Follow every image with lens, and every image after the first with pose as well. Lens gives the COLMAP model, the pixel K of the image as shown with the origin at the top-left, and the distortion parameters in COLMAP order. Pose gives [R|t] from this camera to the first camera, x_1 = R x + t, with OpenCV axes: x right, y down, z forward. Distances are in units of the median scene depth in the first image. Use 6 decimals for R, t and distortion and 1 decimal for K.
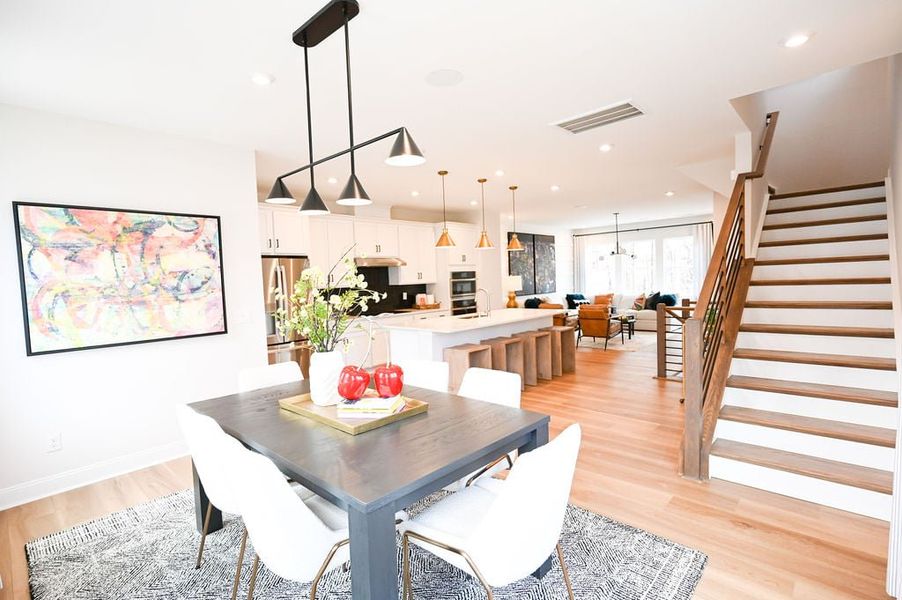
lens RADIAL K [[431.4, 0, 453.3], [0, 431.4, 301.1], [0, 0, 1]] dist [-0.000812, -0.000096]
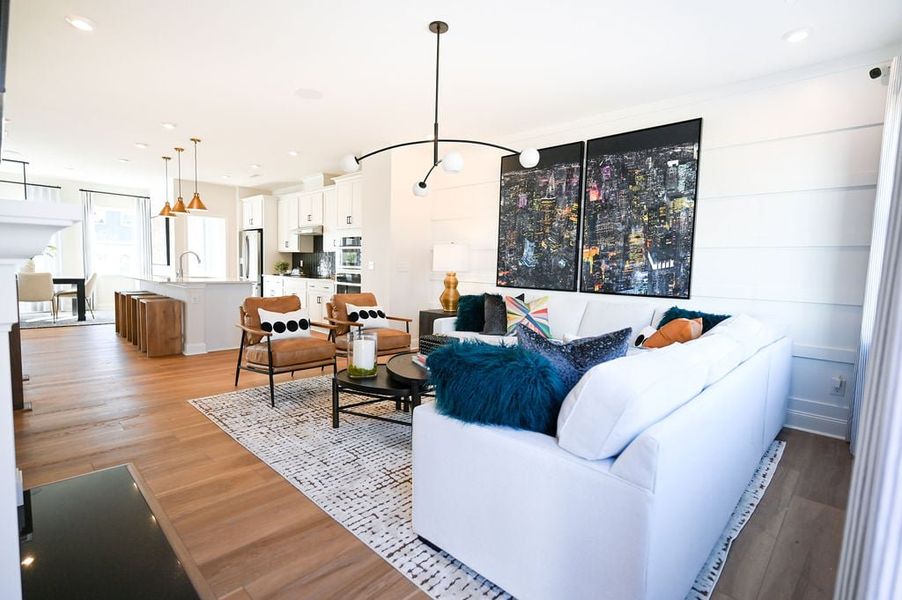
lens RADIAL K [[431.4, 0, 453.3], [0, 431.4, 301.1], [0, 0, 1]] dist [-0.000812, -0.000096]
pose [[-0.007580, 0.109088, -0.994003, 0.597691], [-0.085835, 0.990292, 0.109335, -0.042134], [0.996281, 0.086149, 0.001858, 0.891096]]
